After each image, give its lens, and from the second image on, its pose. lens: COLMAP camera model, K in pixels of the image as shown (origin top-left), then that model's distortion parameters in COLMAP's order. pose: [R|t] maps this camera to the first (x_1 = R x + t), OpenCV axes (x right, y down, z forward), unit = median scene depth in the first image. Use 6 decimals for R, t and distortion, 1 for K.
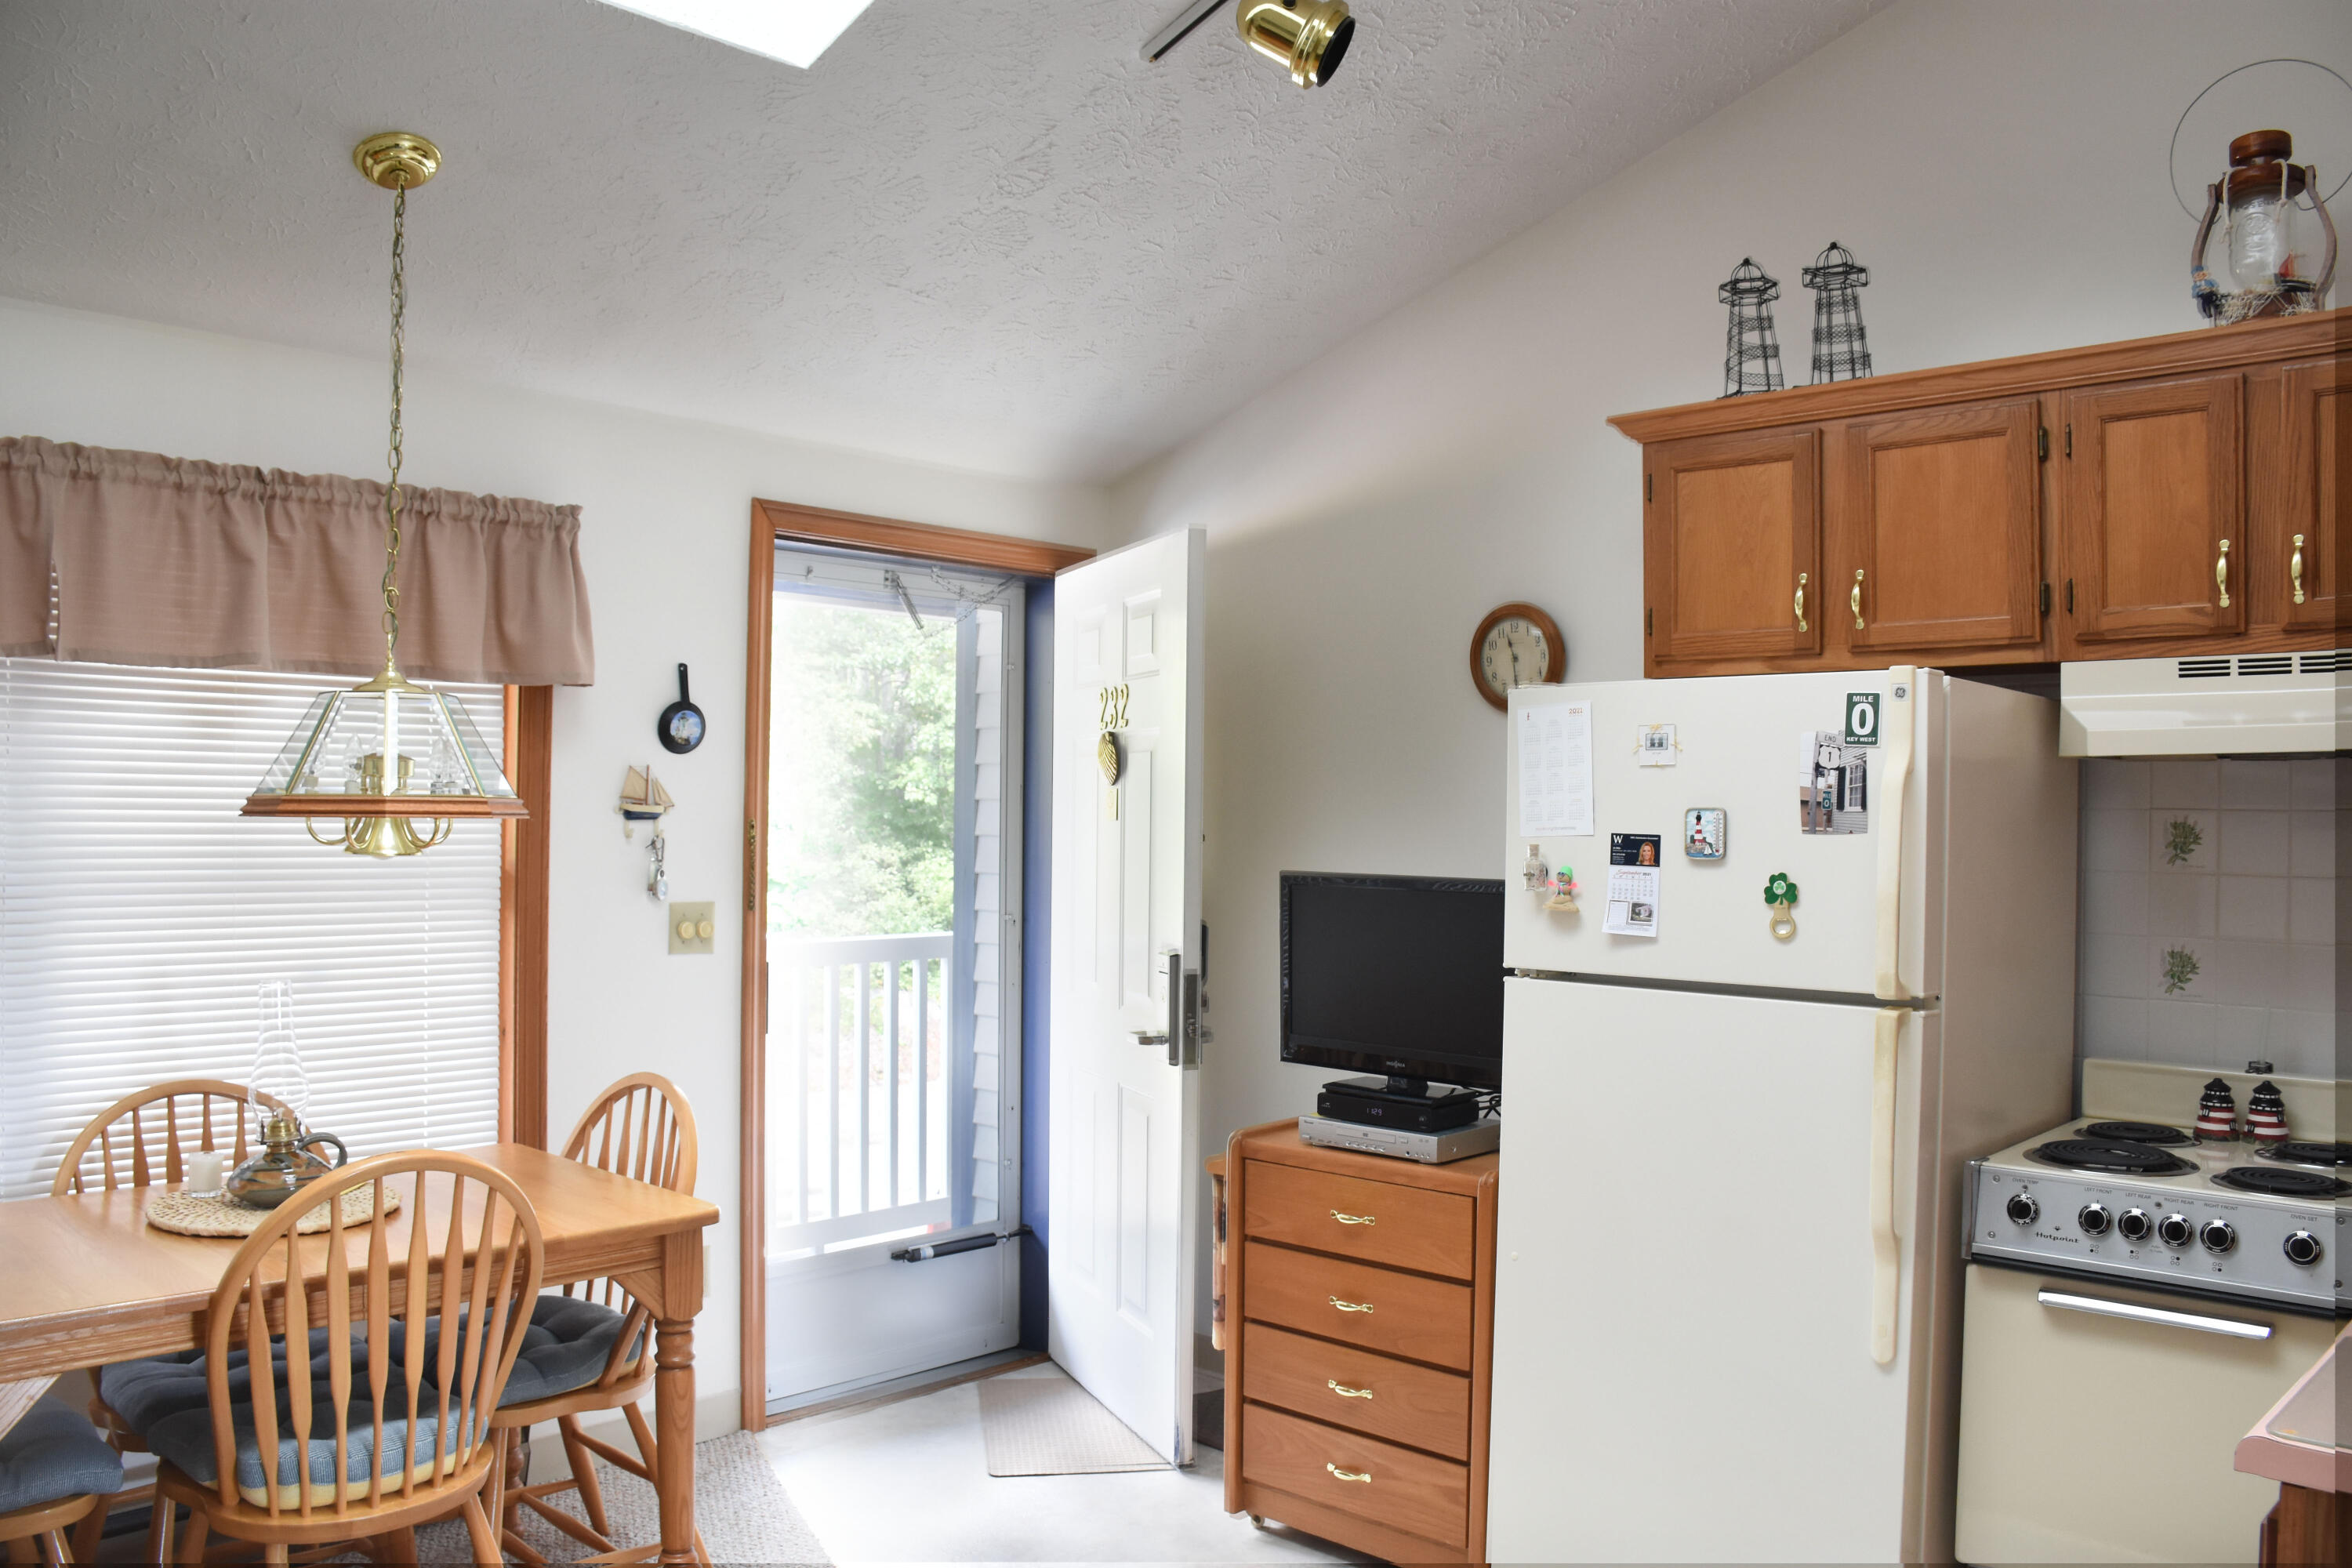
lens RADIAL K [[1935.7, 0, 1174.2], [0, 1935.7, 794.2], [0, 0, 1]] dist [-0.000452, -0.005344]
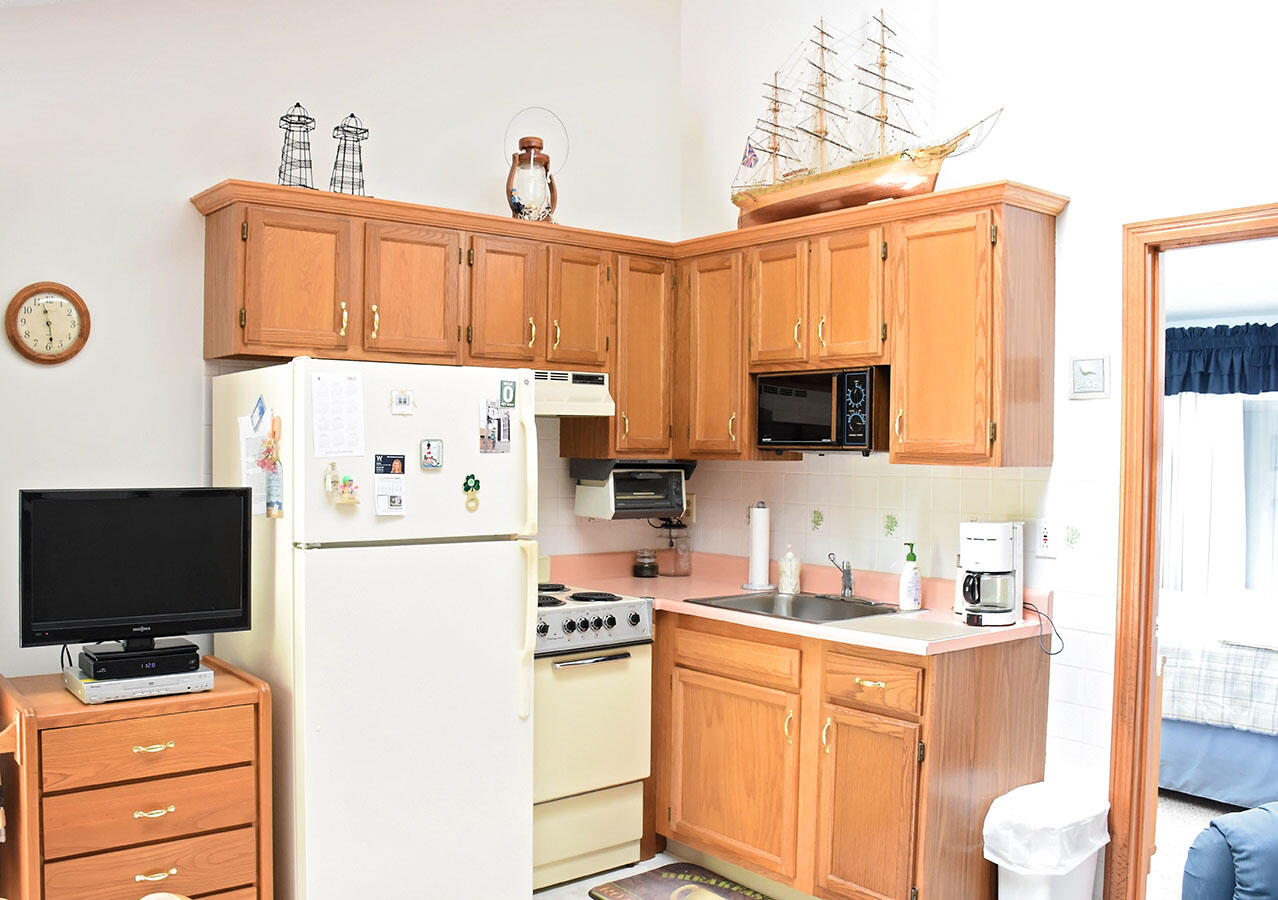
lens RADIAL K [[1196.3, 0, 638.9], [0, 1196.3, 448.4], [0, 0, 1]] dist [0.009941, 0.000000]
pose [[0.171259, -0.012687, 0.985144, -0.757278], [-0.014977, 0.999768, 0.015479, -0.004367], [-0.985112, -0.017406, 0.171029, 0.613992]]
